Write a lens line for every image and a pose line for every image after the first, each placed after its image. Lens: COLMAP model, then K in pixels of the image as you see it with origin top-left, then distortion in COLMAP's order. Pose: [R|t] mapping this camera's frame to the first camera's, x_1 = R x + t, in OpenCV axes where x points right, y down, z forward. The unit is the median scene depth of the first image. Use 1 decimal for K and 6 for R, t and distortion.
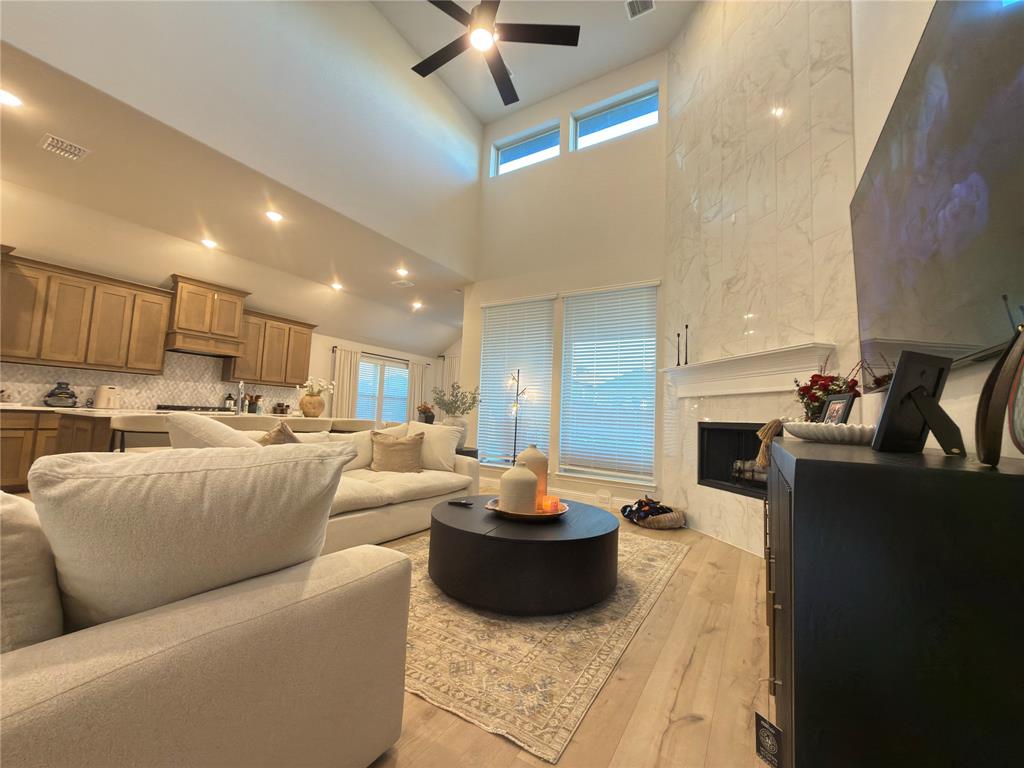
lens RADIAL K [[406.2, 0, 512.2], [0, 406.2, 382.7], [0, 0, 1]] dist [0.001817, -0.000294]
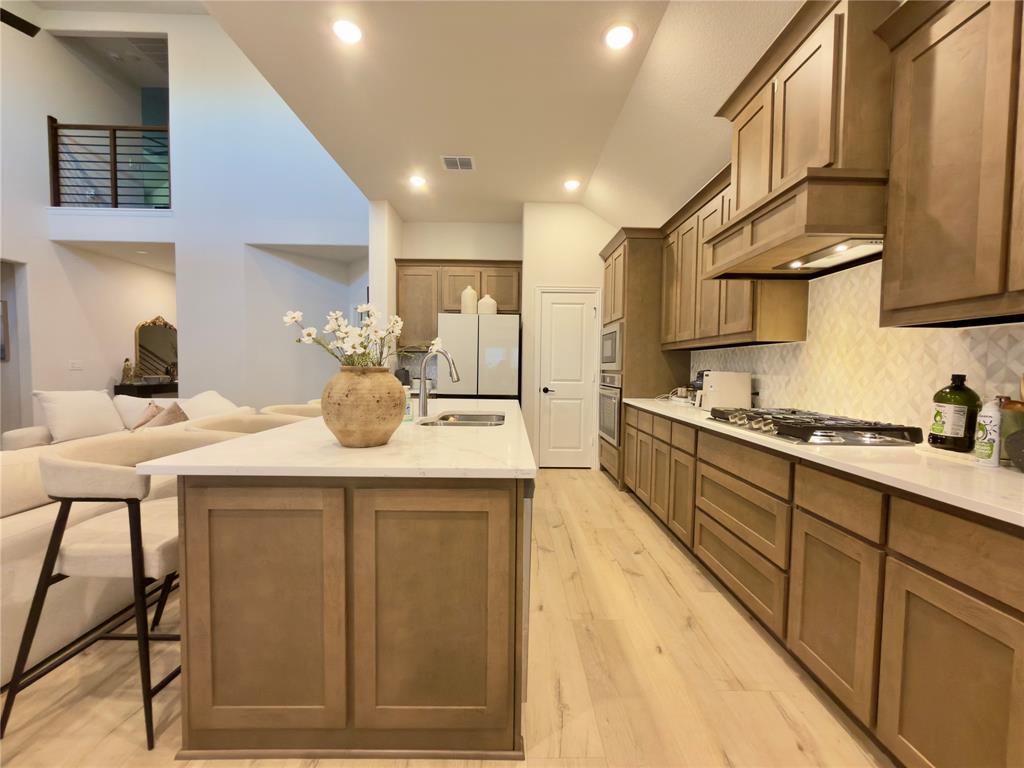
lens RADIAL K [[406.2, 0, 509.3], [0, 406.2, 384.1], [0, 0, 1]] dist [0.001817, -0.000294]
pose [[-0.848657, -0.029610, -0.528114, -0.401888], [-0.002909, 0.998678, -0.051319, 0.052197], [0.528935, -0.042016, -0.847621, 1.231014]]
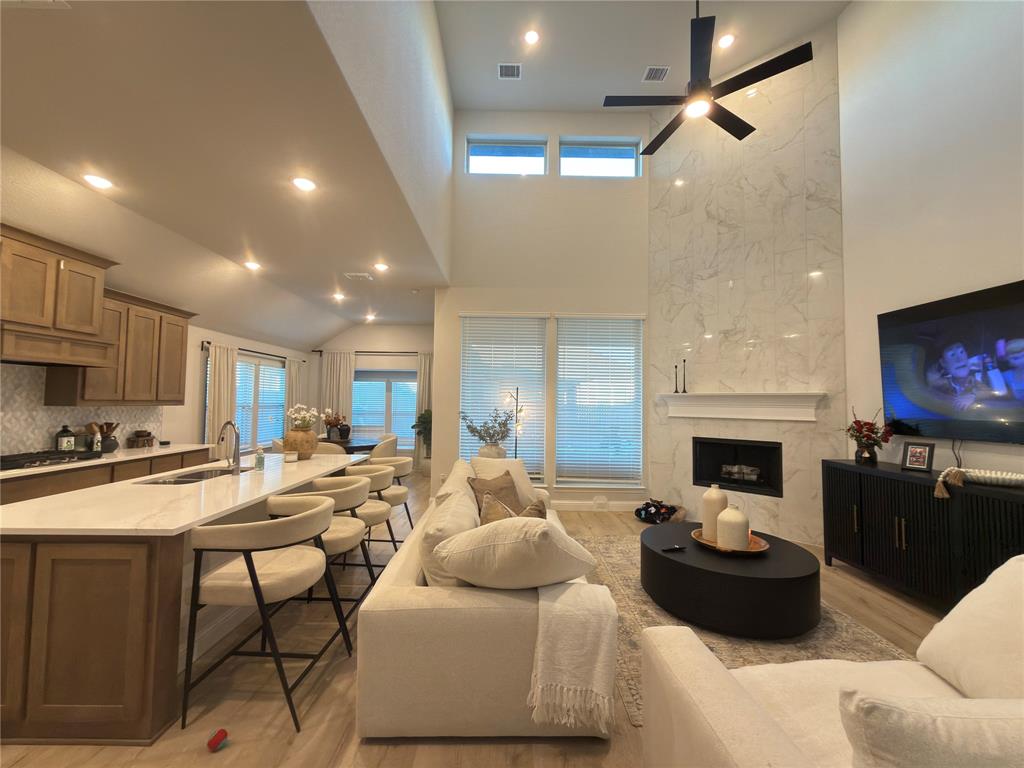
lens RADIAL K [[406.2, 0, 511.9], [0, 406.2, 383.6], [0, 0, 1]] dist [0.001817, -0.000294]
pose [[0.846919, -0.007928, 0.531663, -0.527619], [-0.021637, 0.998547, 0.049357, -0.091079], [-0.531282, -0.053305, 0.845517, 0.169656]]
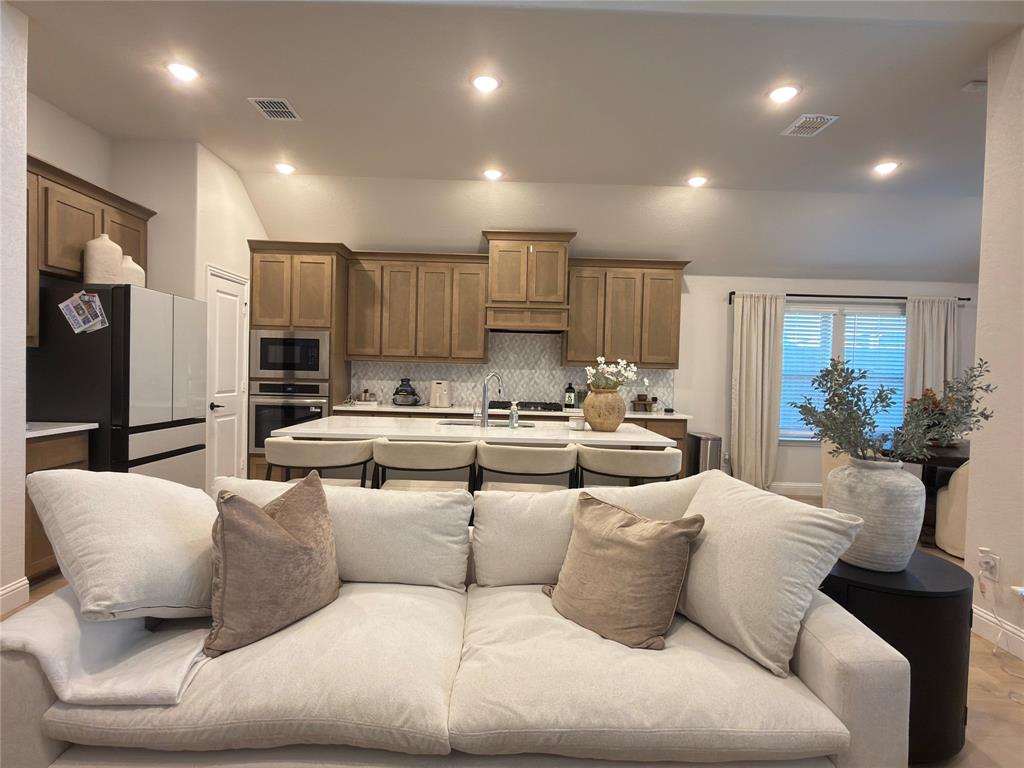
lens RADIAL K [[546.2, 0, 513.8], [0, 546.2, 384.1], [0, 0, 1]] dist [0.001292, 0.002148]
pose [[0.534726, -0.009858, -0.844968, 0.062480], [0.068515, 0.997146, 0.031725, -0.009420], [0.842244, -0.074857, 0.533875, 0.476898]]
